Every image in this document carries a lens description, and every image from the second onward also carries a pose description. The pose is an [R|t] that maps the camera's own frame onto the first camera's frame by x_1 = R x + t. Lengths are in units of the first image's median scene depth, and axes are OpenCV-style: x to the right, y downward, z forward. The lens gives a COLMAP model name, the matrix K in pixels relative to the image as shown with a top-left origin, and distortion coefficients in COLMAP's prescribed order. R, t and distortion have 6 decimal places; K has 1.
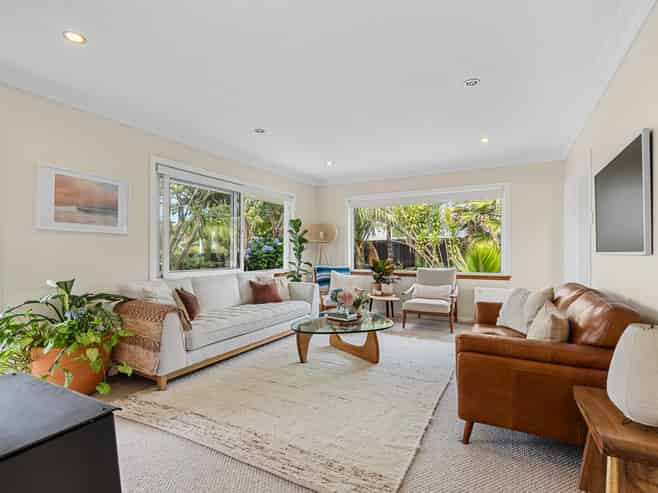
lens RADIAL K [[314.8, 0, 329.0], [0, 314.8, 246.5], [0, 0, 1]] dist [-0.002665, 0.000092]
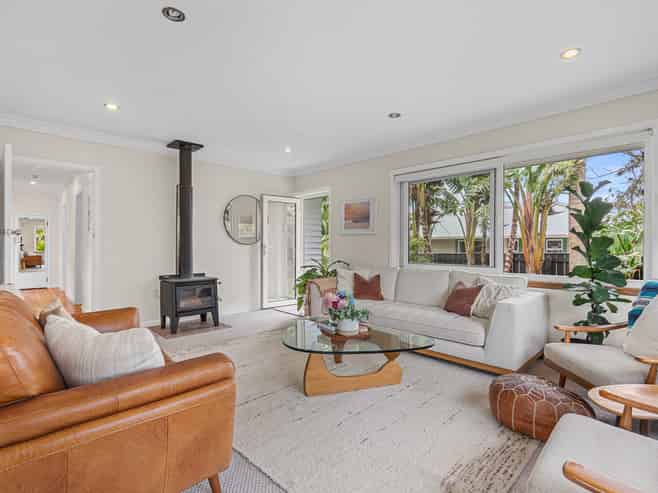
lens RADIAL K [[314.8, 0, 329.0], [0, 314.8, 246.5], [0, 0, 1]] dist [-0.002665, 0.000092]
pose [[-0.272054, 0.000645, -0.962282, 0.820572], [0.003394, 0.999994, -0.000290, 0.019259], [0.962276, -0.003345, -0.272055, 1.233110]]
